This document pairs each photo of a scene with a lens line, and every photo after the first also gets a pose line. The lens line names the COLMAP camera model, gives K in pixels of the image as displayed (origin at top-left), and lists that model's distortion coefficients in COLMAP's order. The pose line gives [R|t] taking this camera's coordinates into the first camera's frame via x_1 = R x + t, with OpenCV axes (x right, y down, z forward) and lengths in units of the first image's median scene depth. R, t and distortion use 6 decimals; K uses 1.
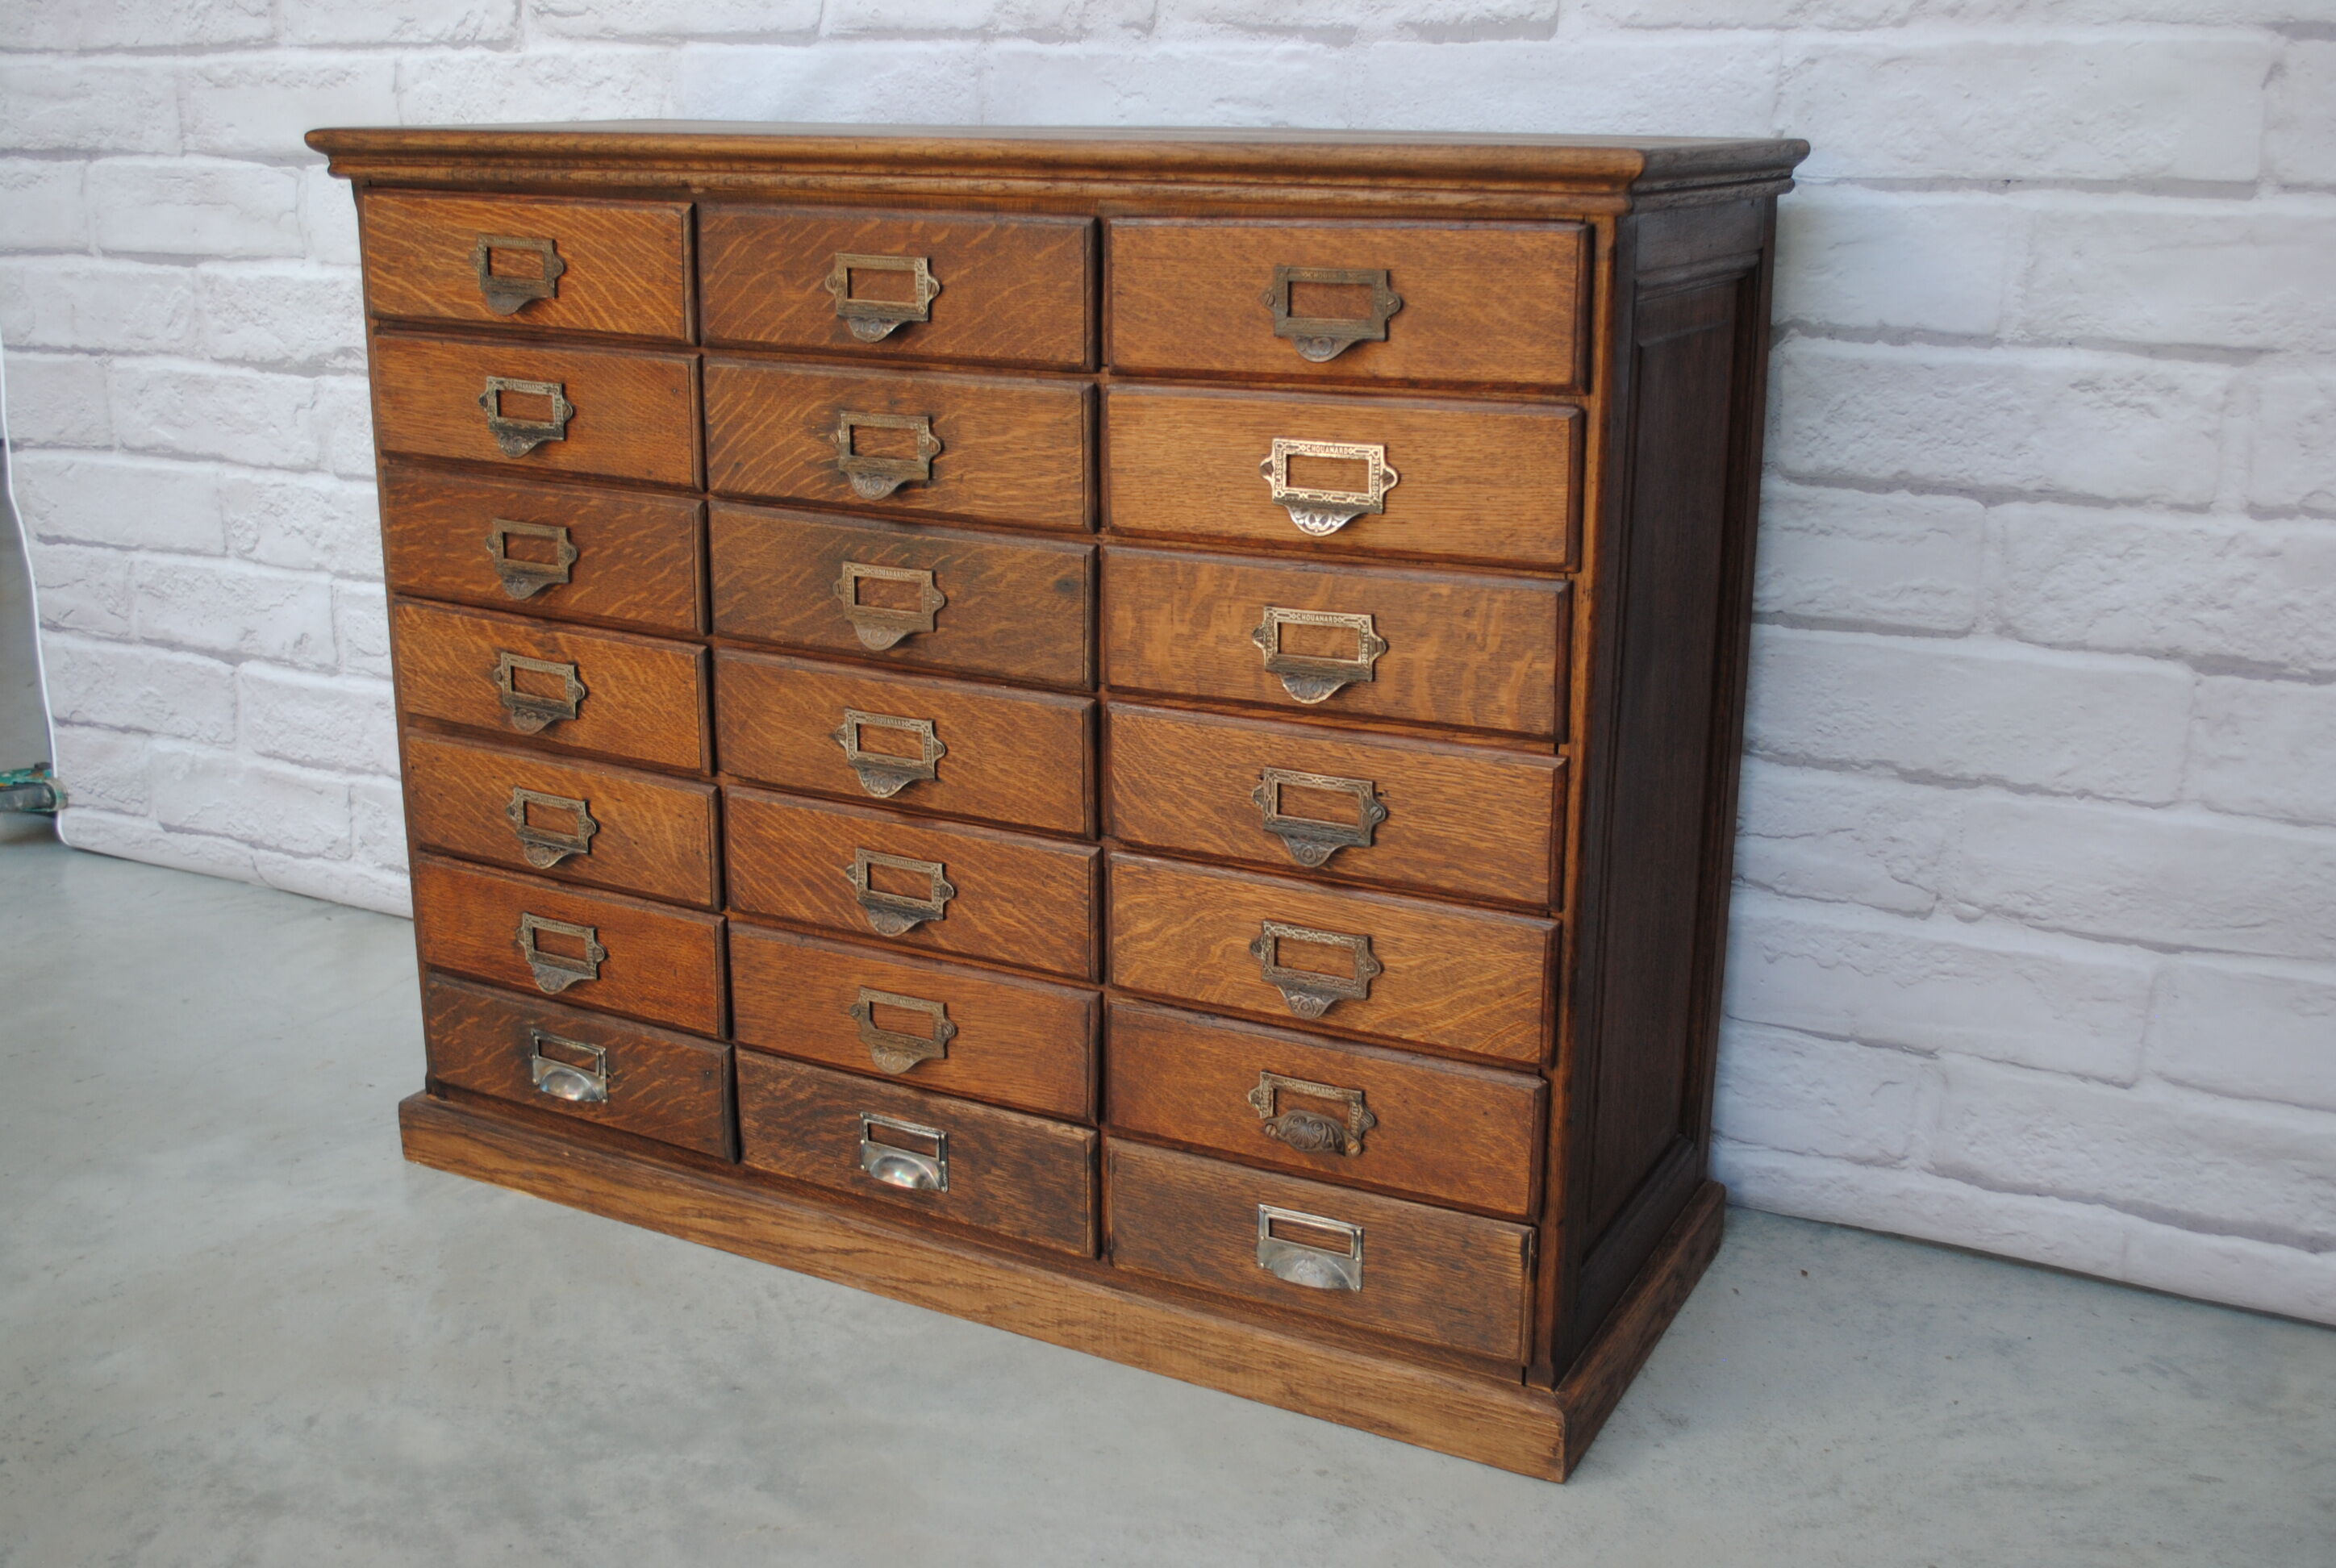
lens RADIAL K [[2379.1, 0, 1173.8], [0, 2379.1, 778.9], [0, 0, 1]] dist [-0.065708, 0.006510]
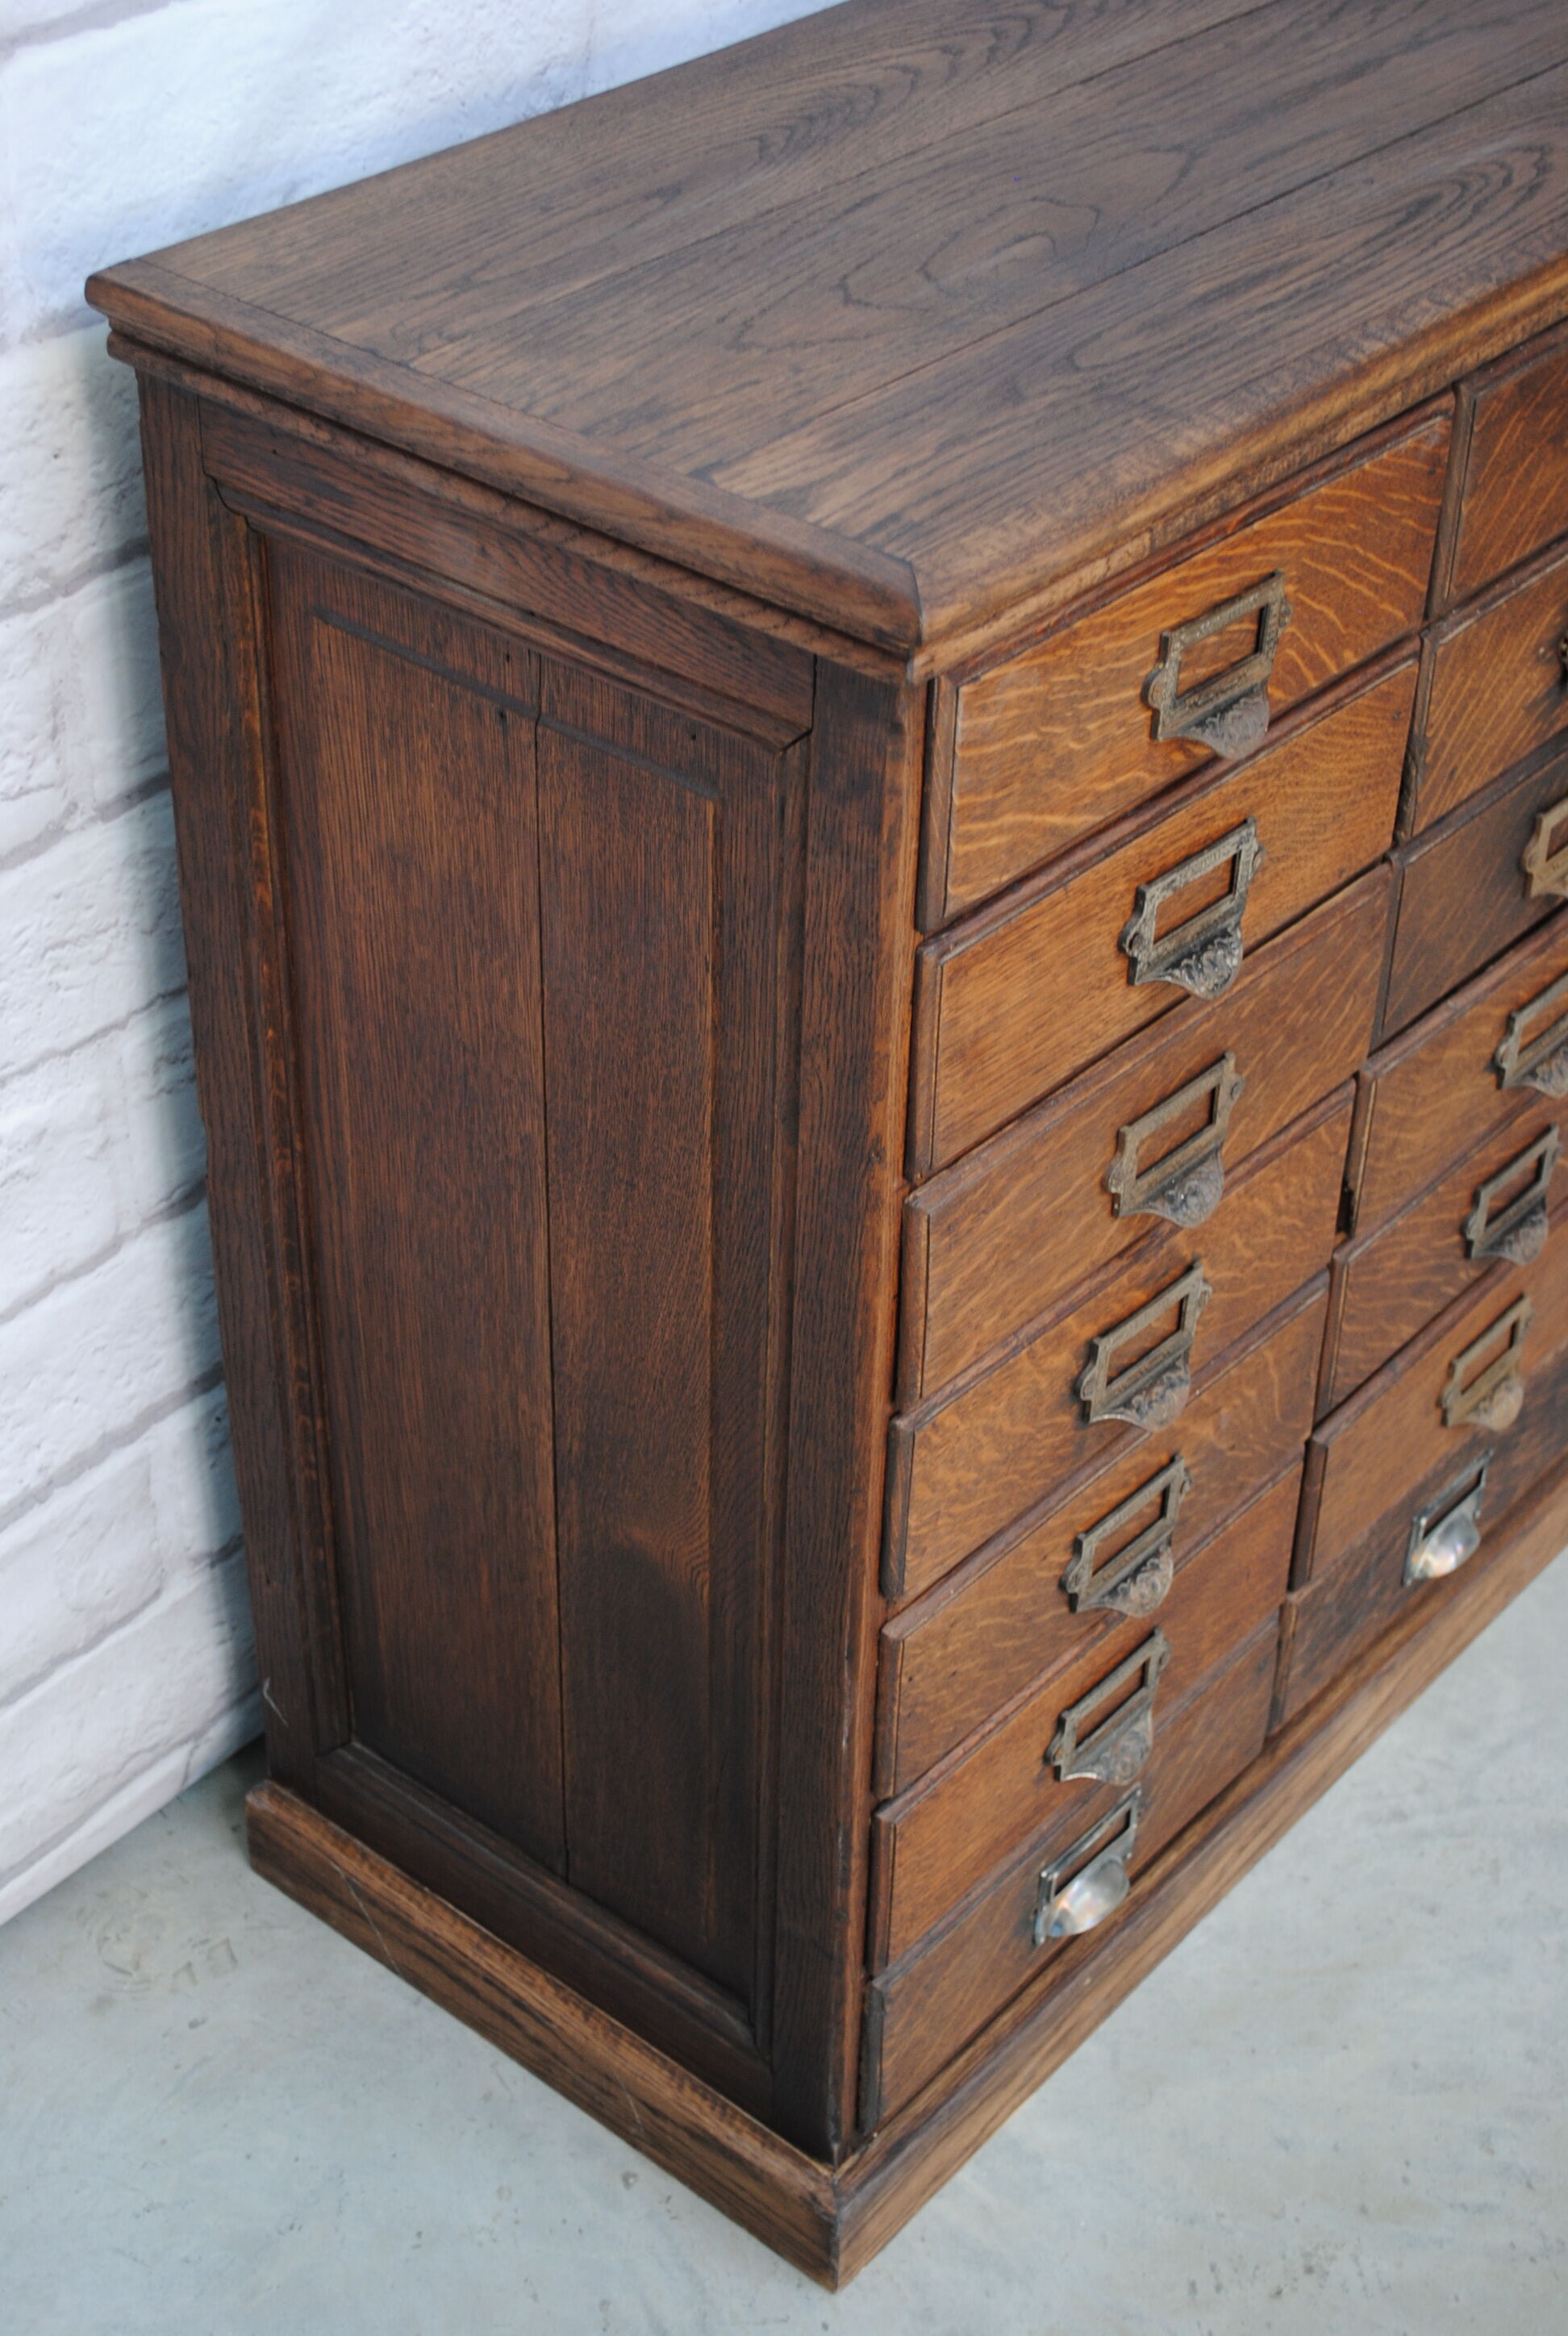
lens RADIAL K [[3506.1, 0, 784.0], [0, 3506.1, 1168.0], [0, 0, 1]] dist [-0.024176, 0.033744]
pose [[0.209606, -0.580157, 0.787072, -0.962939], [0.257050, 0.809335, 0.528112, -0.556212], [-0.943393, 0.091621, 0.318771, 0.884232]]
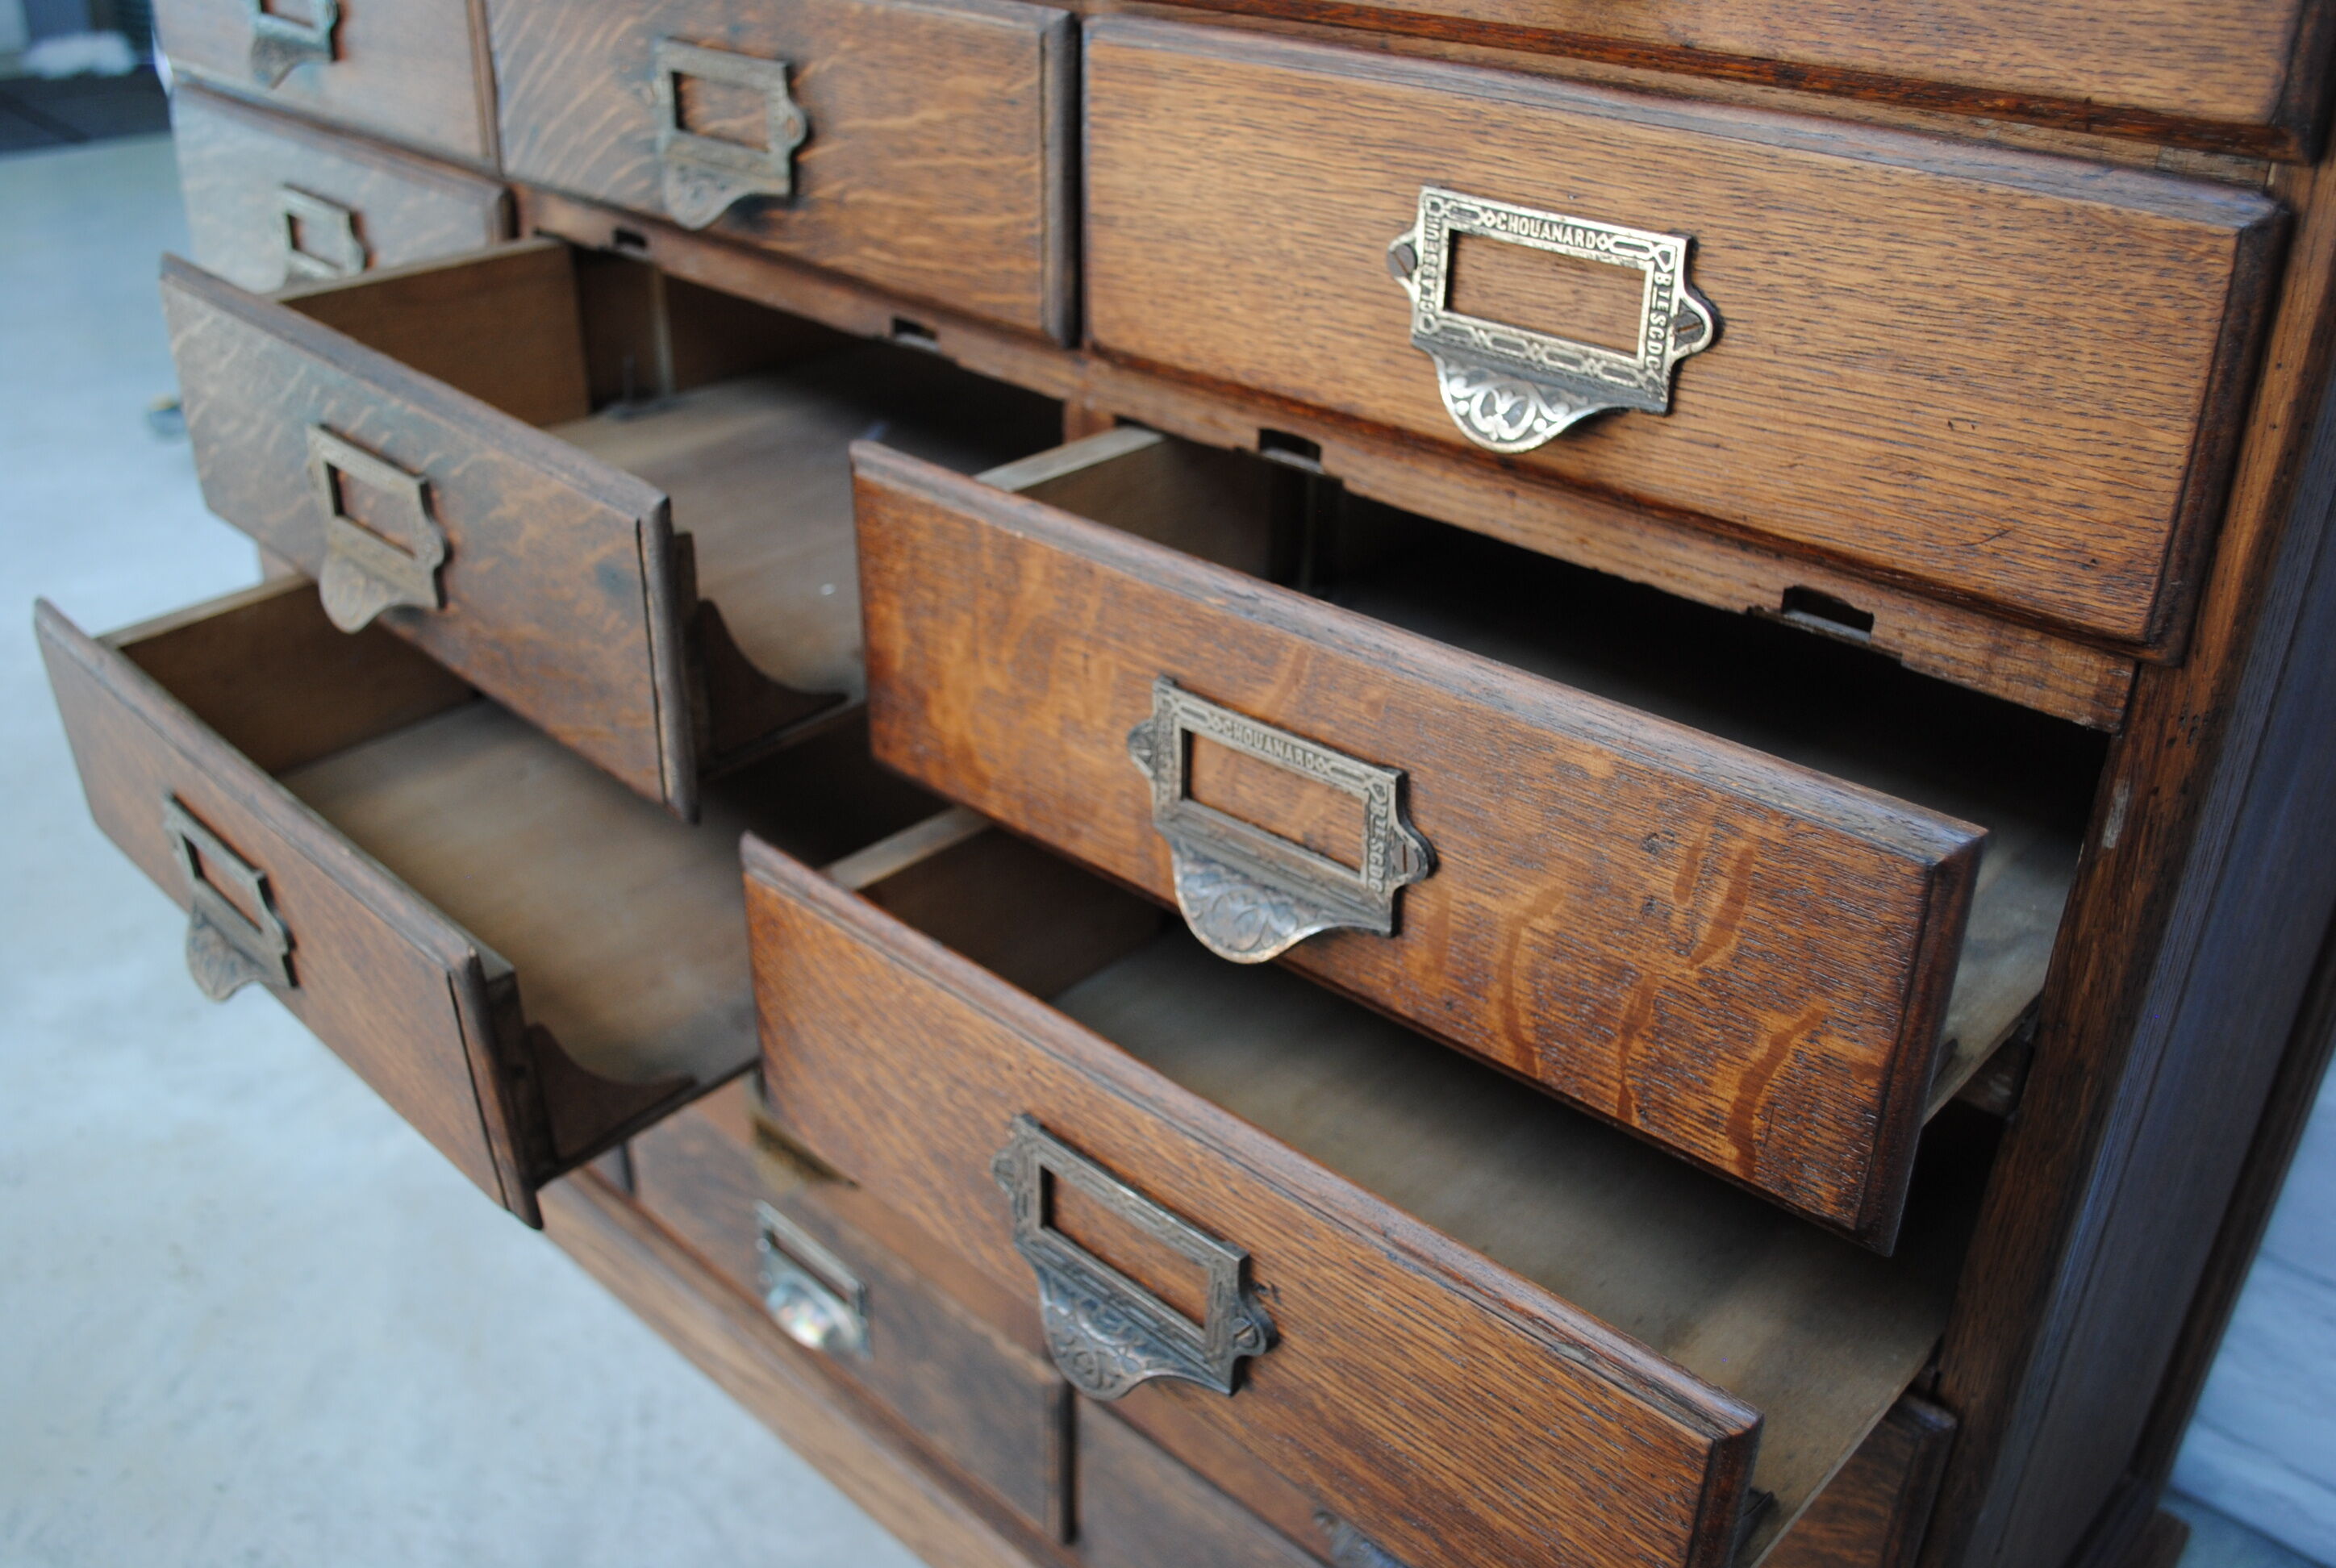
lens RADIAL K [[2037.4, 0, 1187.3], [0, 2037.4, 774.0], [0, 0, 1]] dist [-0.078962, 0.013766]
pose [[0.967820, 0.139180, -0.209650, 0.077297], [-0.092201, 0.971316, 0.219190, -0.103316], [0.234144, -0.192807, 0.952892, 0.567194]]
